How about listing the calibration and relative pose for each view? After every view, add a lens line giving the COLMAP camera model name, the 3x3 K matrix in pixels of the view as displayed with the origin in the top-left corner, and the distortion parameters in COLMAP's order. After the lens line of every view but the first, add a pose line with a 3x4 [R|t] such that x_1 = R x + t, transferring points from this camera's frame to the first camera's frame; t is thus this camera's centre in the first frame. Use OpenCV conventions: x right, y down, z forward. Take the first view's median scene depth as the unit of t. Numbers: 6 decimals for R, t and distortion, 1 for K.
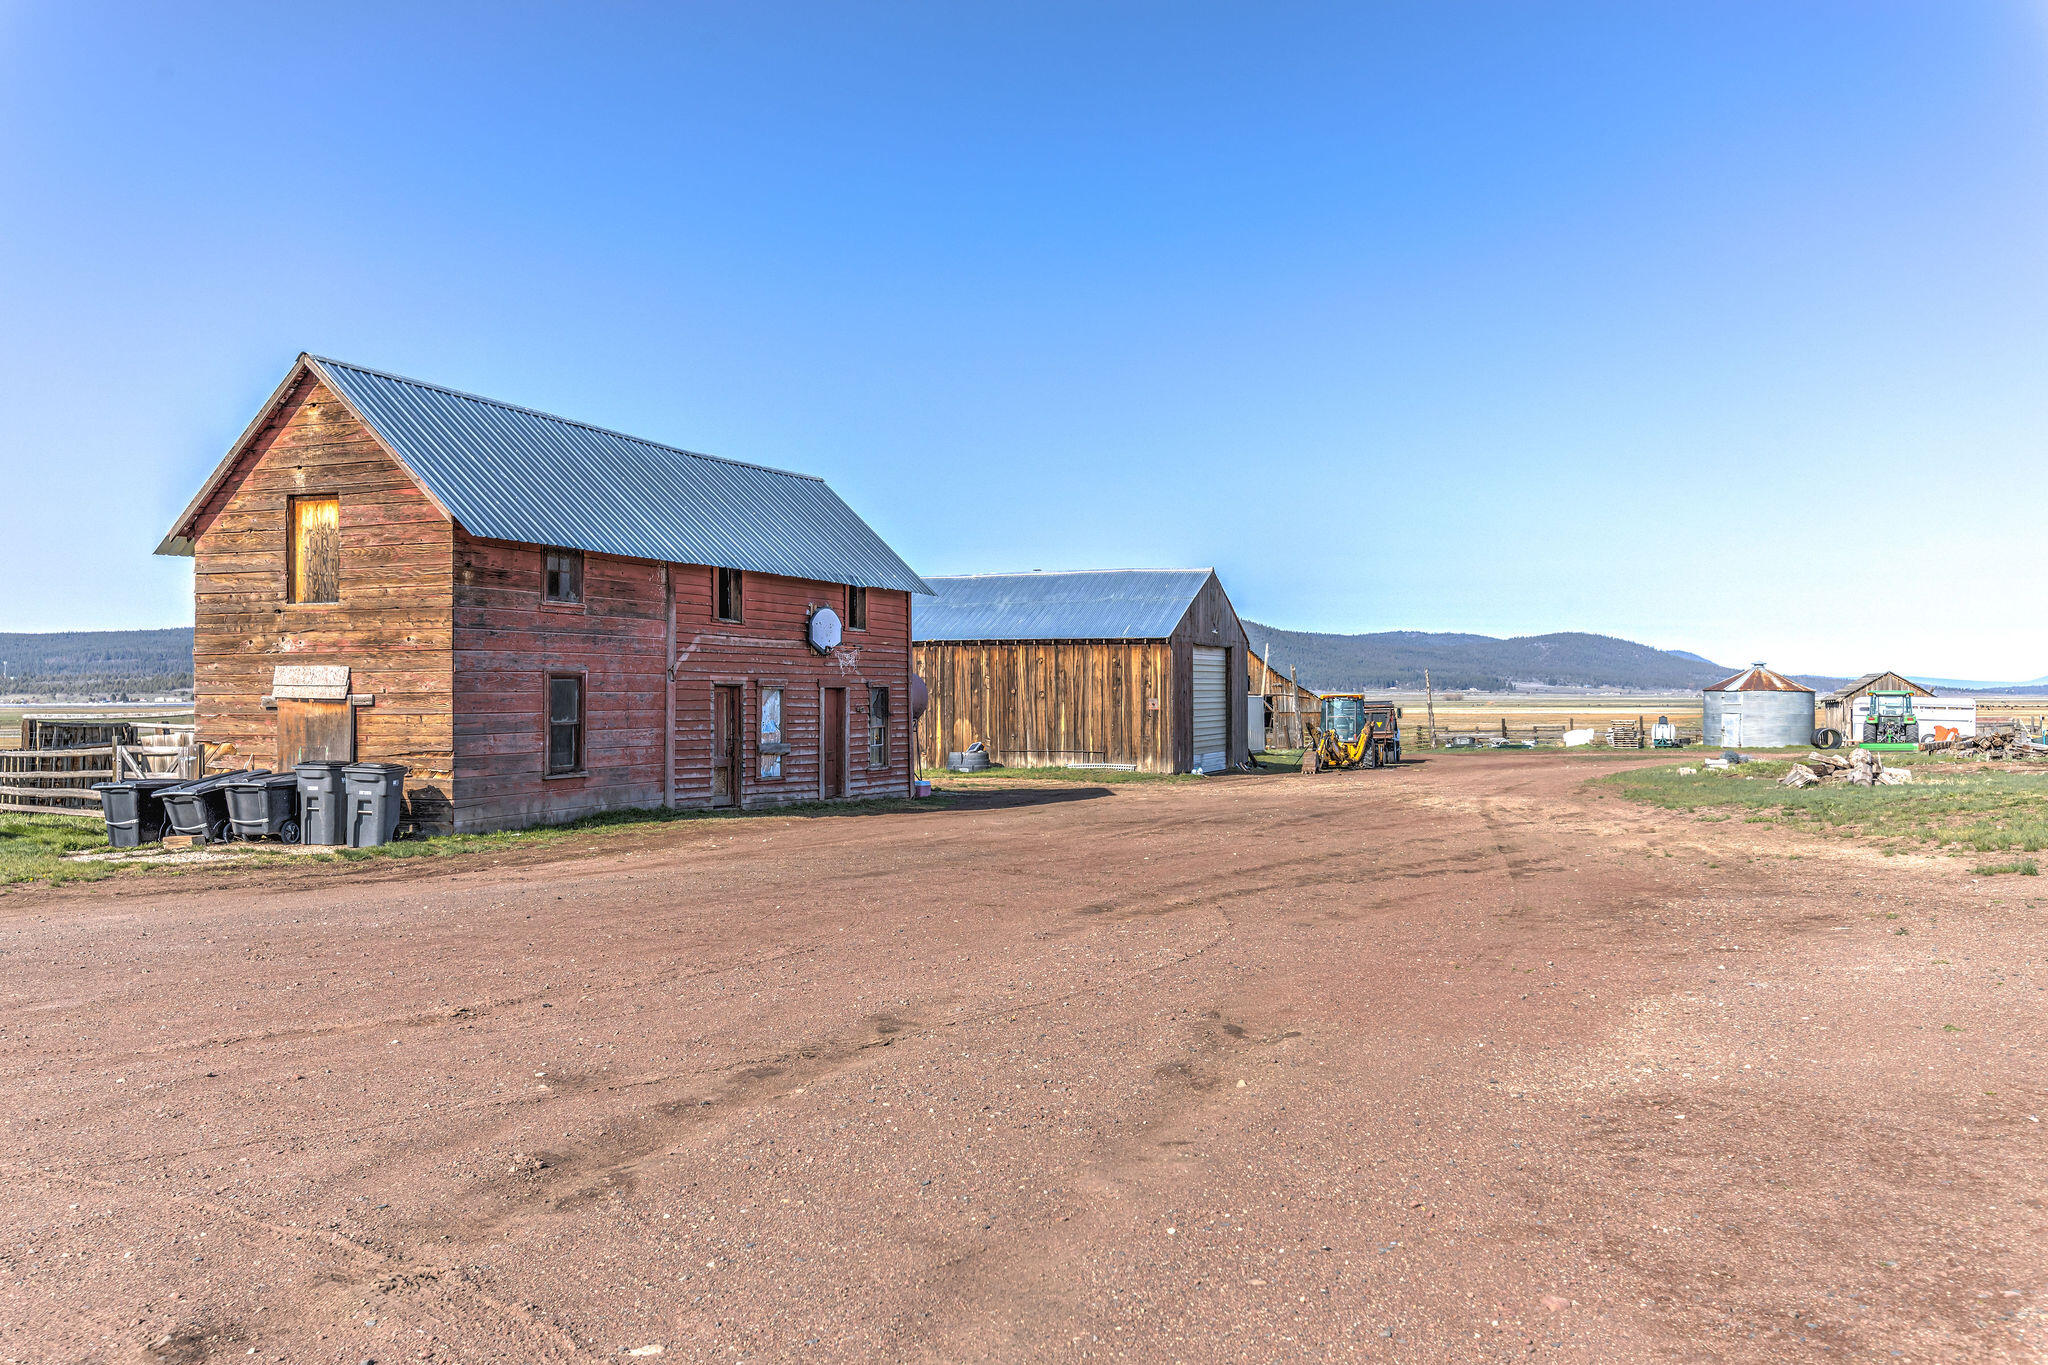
lens RADIAL K [[1761.9, 0, 1023.8], [0, 1761.9, 676.9], [0, 0, 1]] dist [-0.000410, -0.000134]
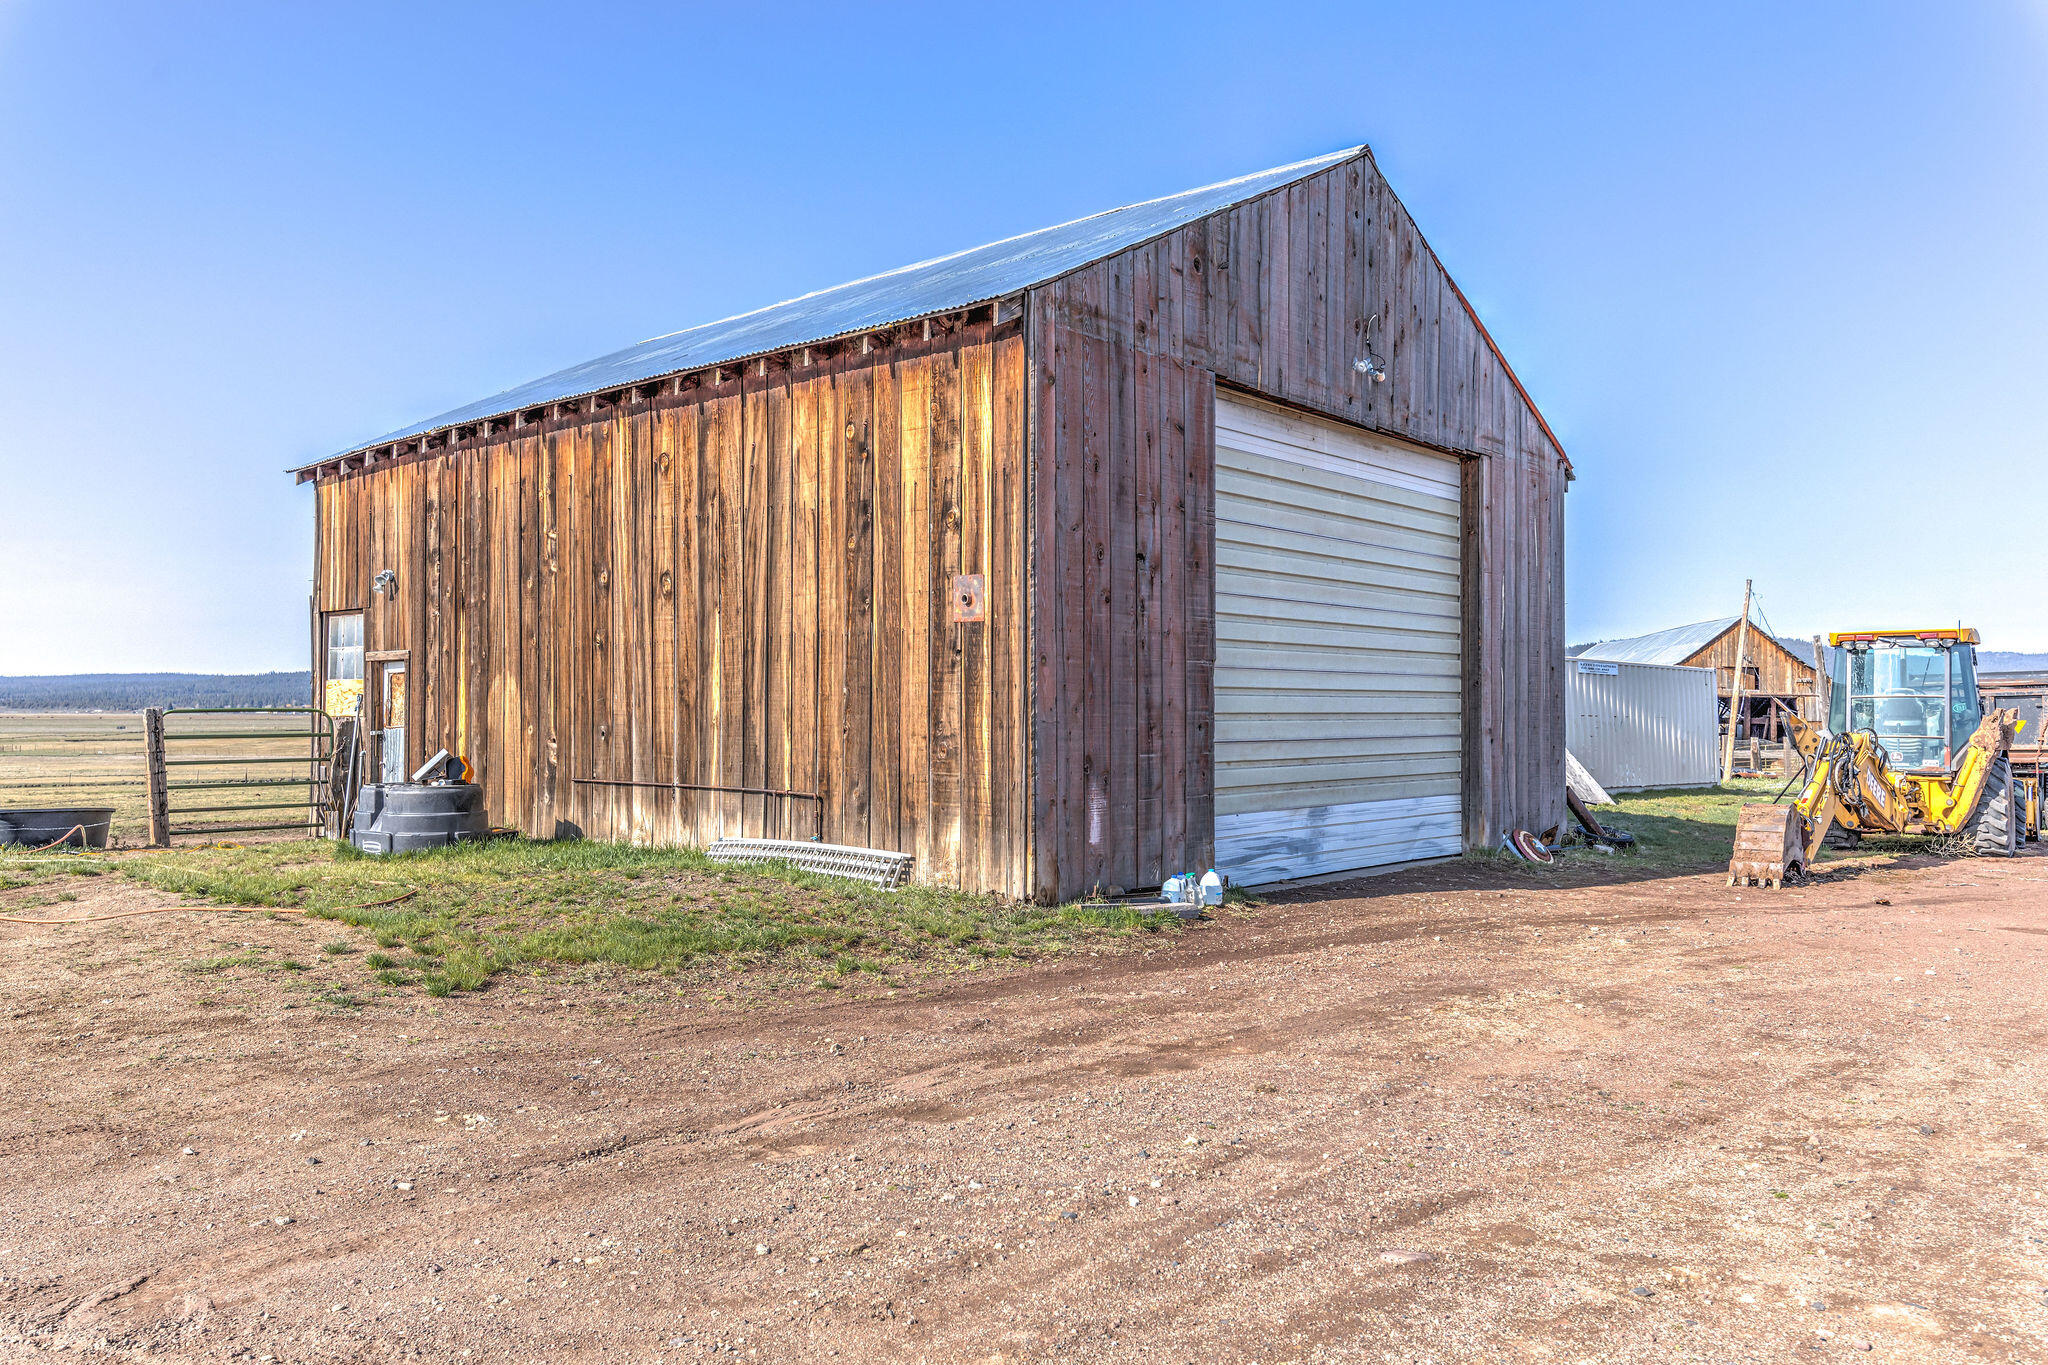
lens RADIAL K [[1545.5, 0, 1024.2], [0, 1545.5, 687.6], [0, 0, 1]] dist [0.007712, 0.004695]
pose [[0.940255, 0.002054, -0.340464, 0.147531], [-0.003965, 0.999980, -0.004916, 0.027585], [0.340448, 0.005972, 0.940245, 0.791449]]
